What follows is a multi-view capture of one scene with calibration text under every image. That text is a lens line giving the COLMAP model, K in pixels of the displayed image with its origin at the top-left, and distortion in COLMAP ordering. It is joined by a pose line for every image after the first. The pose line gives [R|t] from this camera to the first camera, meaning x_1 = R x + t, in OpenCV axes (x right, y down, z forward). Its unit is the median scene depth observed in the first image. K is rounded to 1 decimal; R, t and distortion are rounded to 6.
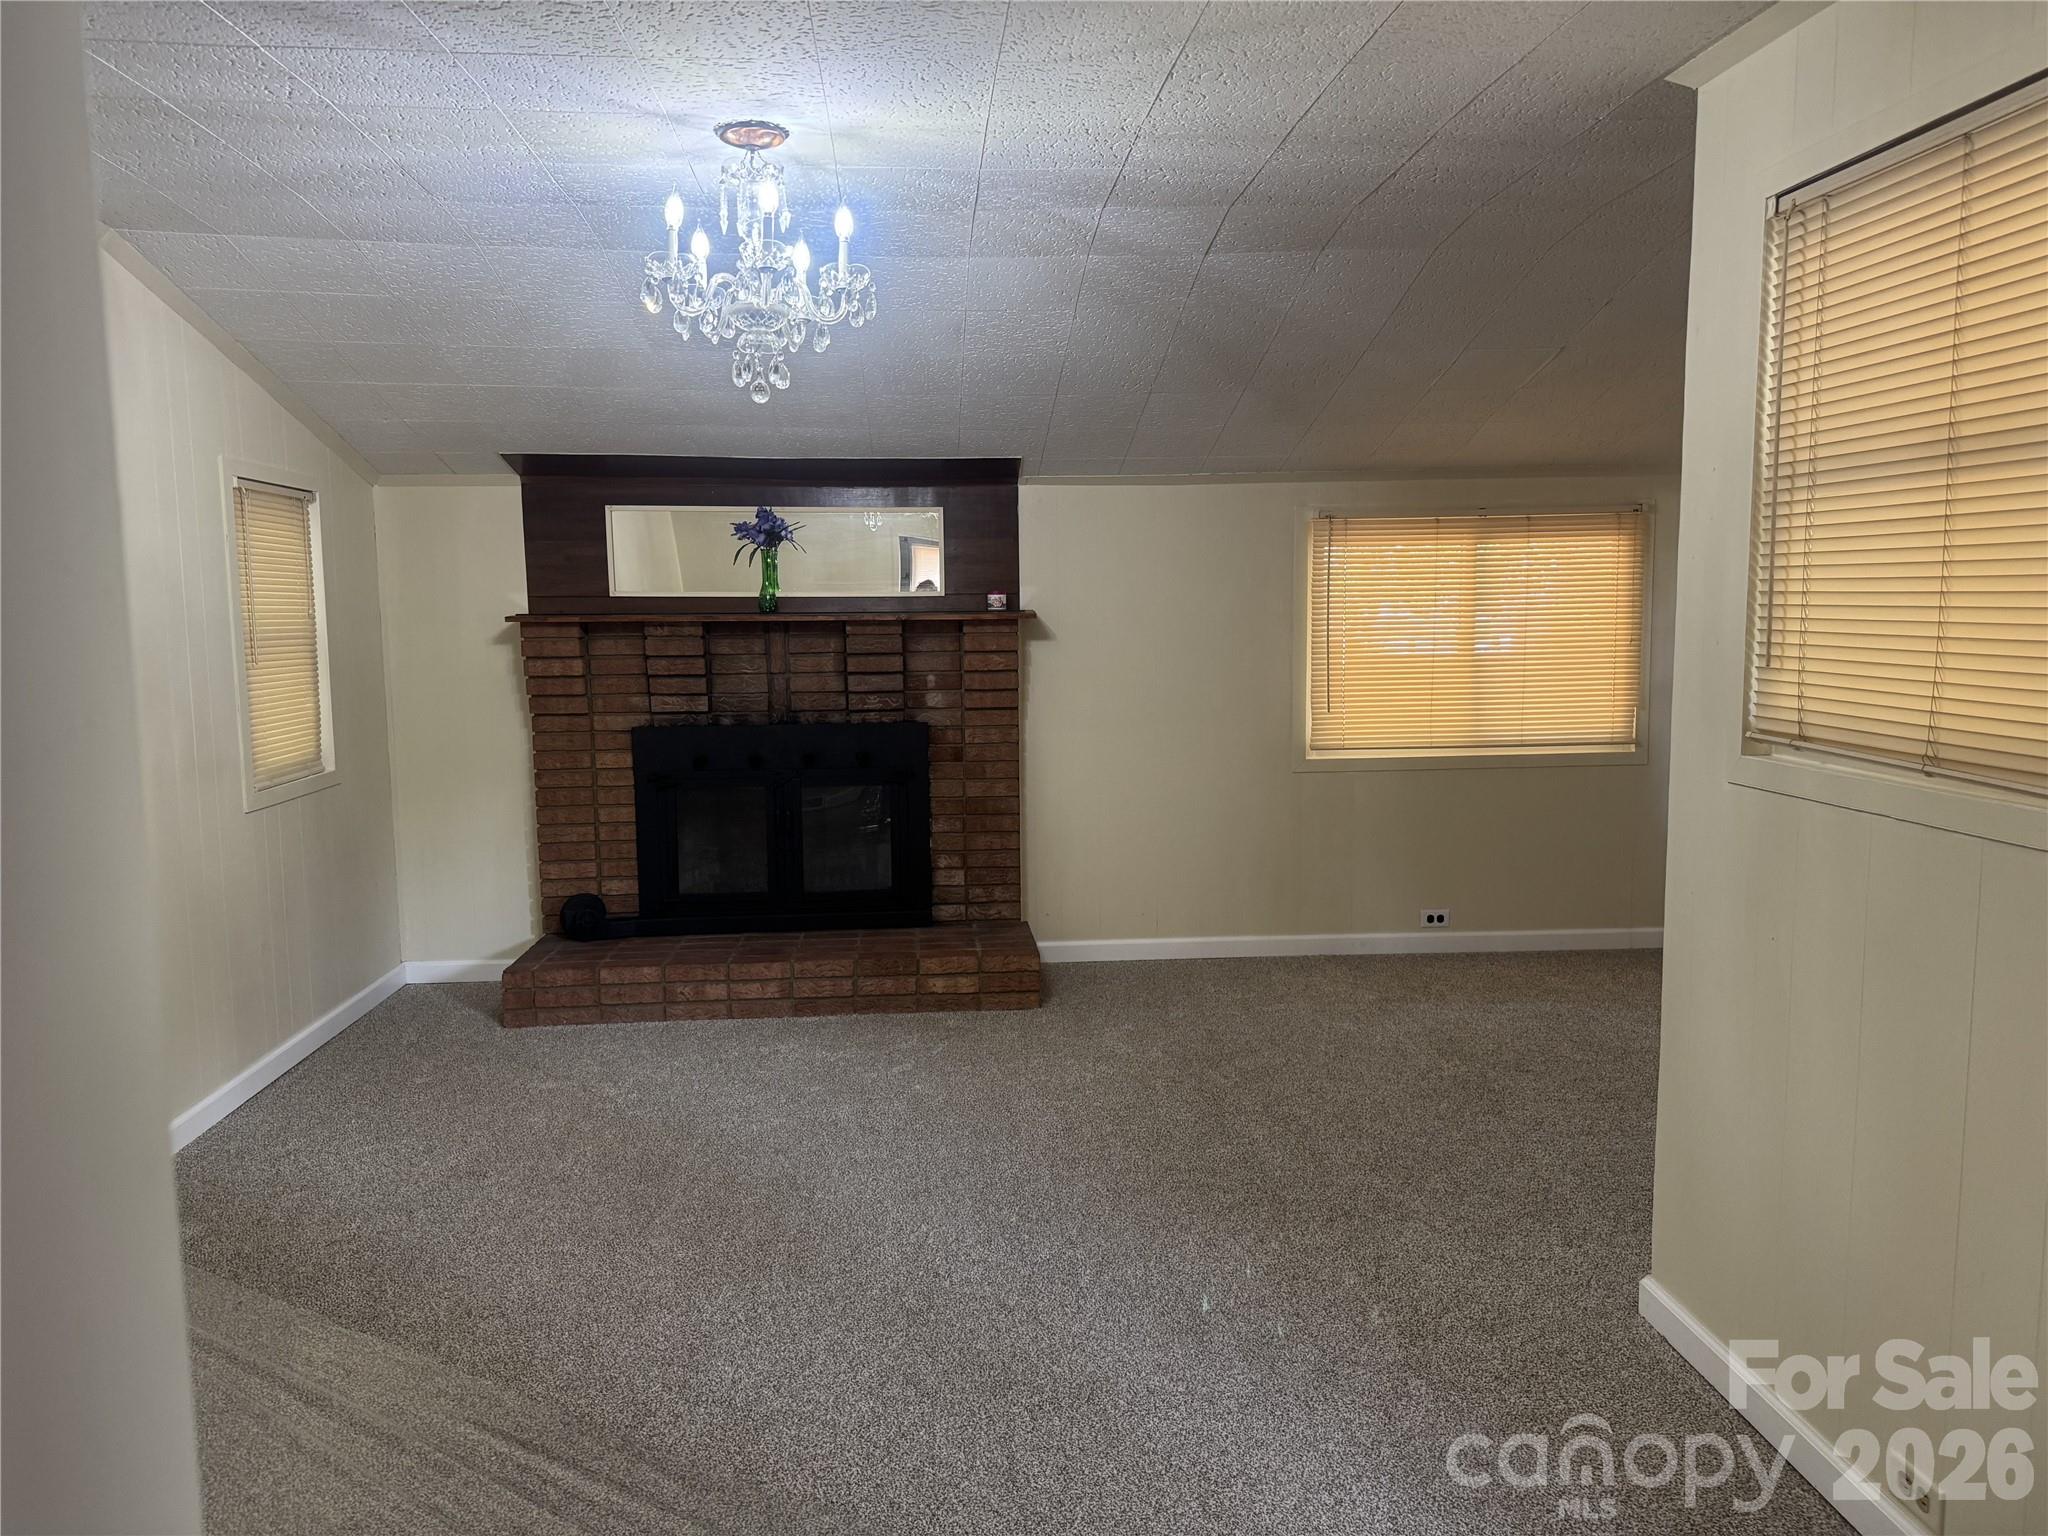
lens RADIAL K [[1445.0, 0, 1020.7], [0, 1445.0, 777.7], [0, 0, 1]] dist [0.136925, -0.187721]
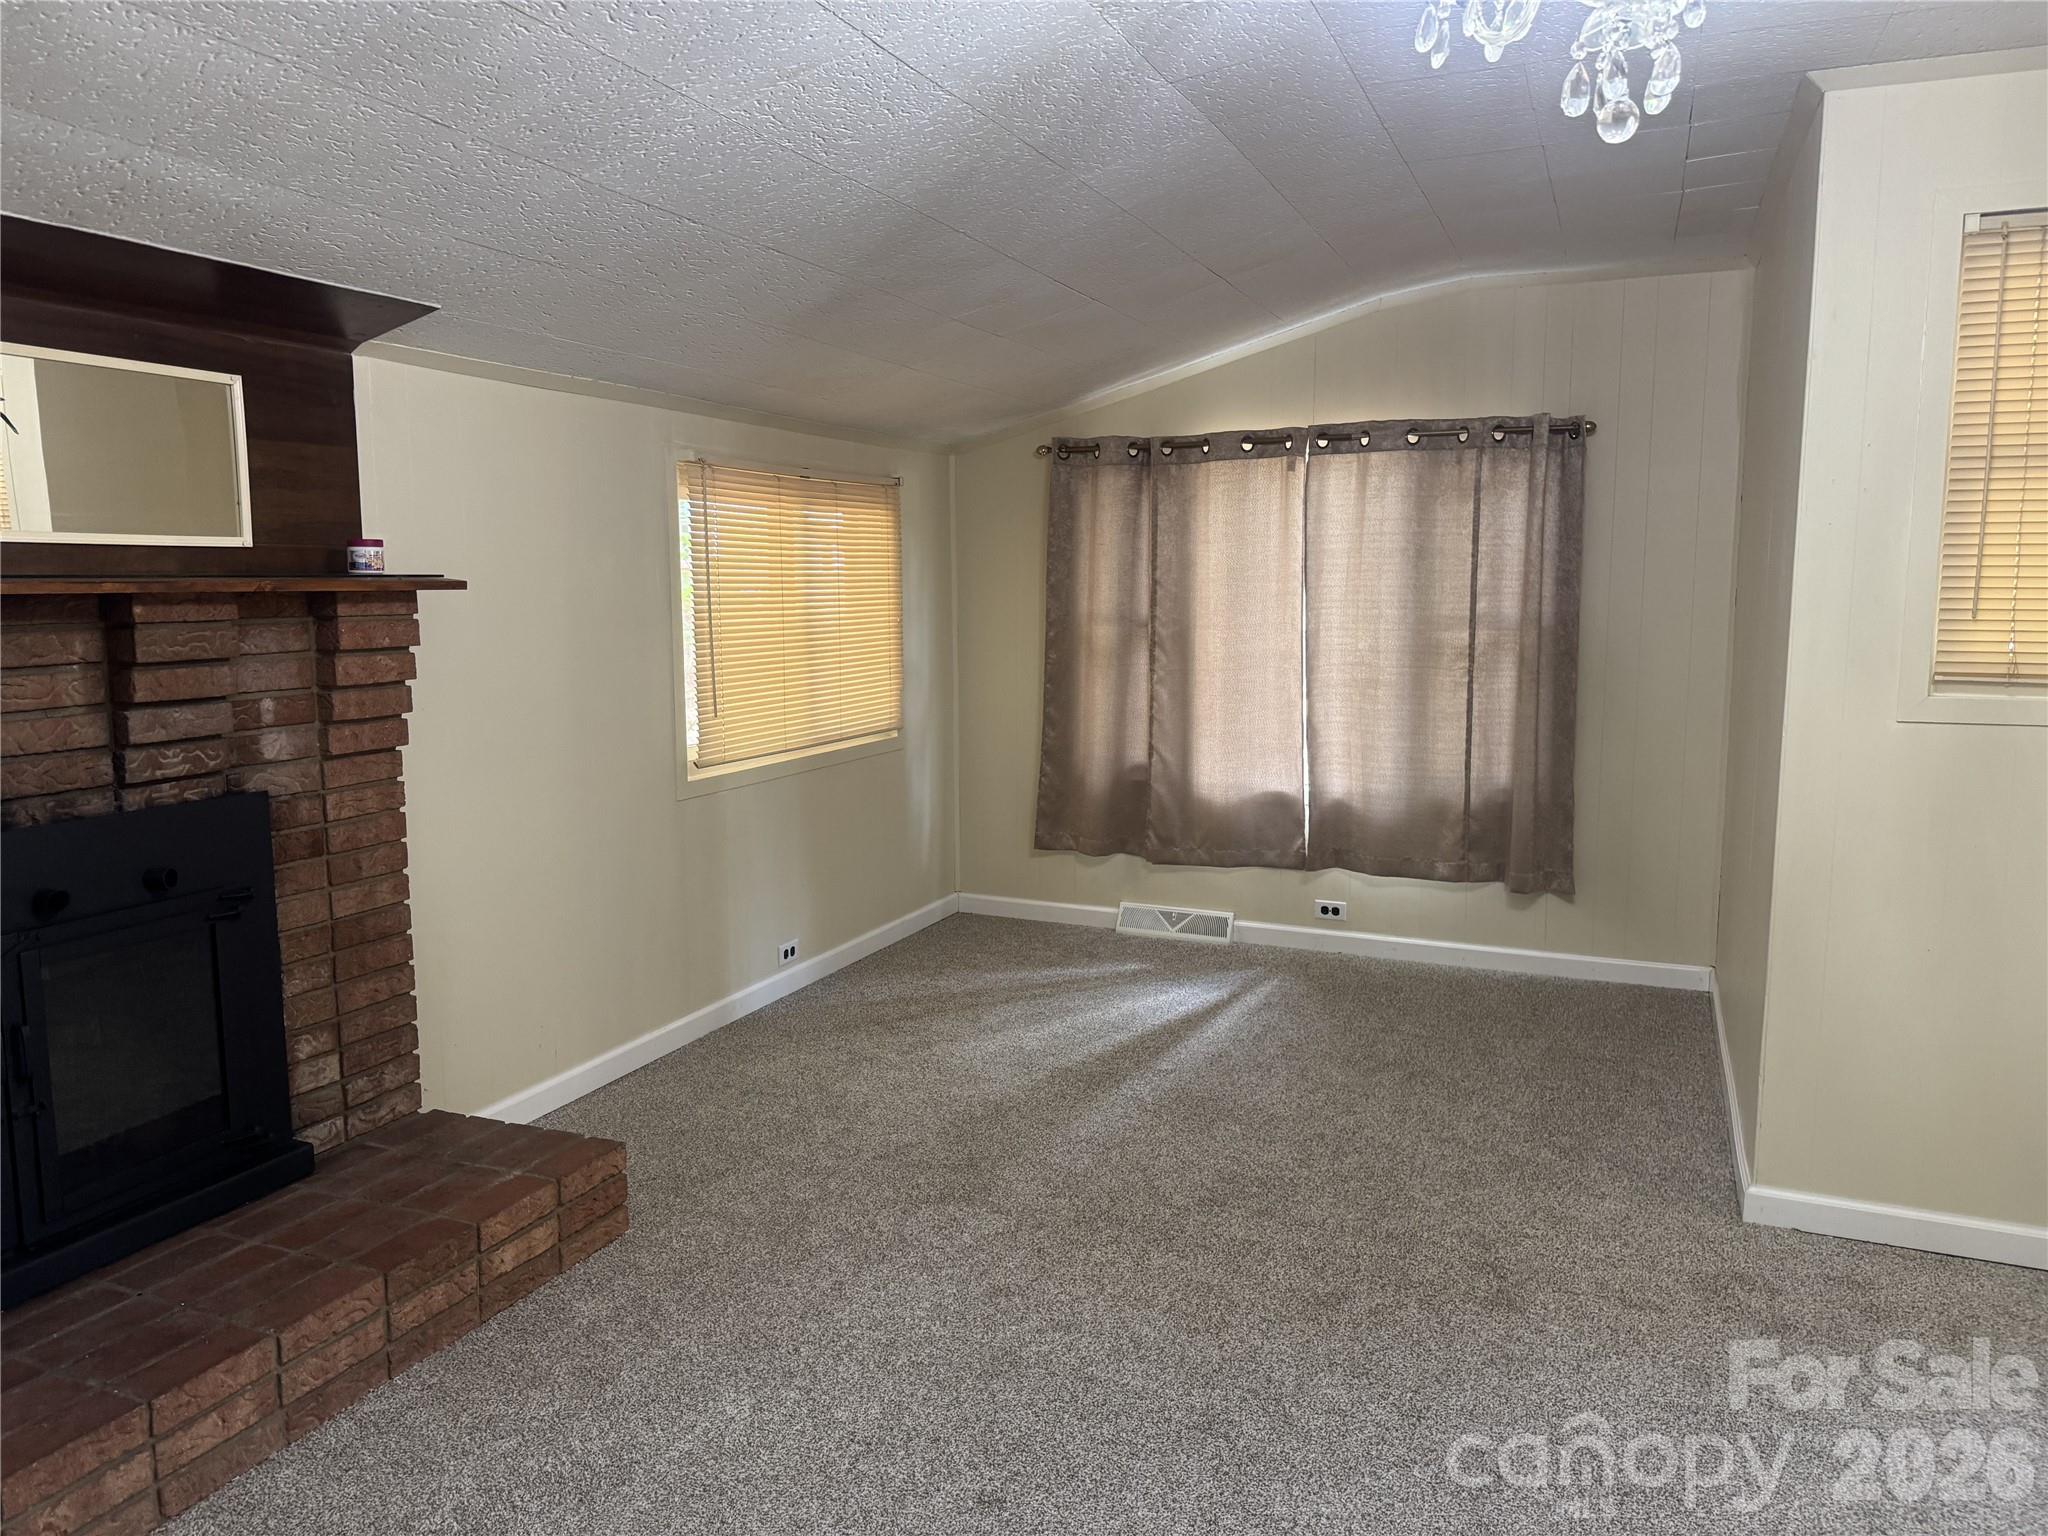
lens RADIAL K [[1459.6, 0, 1020.1], [0, 1459.6, 775.9], [0, 0, 1]] dist [0.070541, -0.088509]
pose [[0.457495, -0.109341, 0.882464, -0.408485], [0.106325, 0.992018, 0.067793, -0.050971], [-0.882832, 0.062814, 0.465469, 0.517407]]
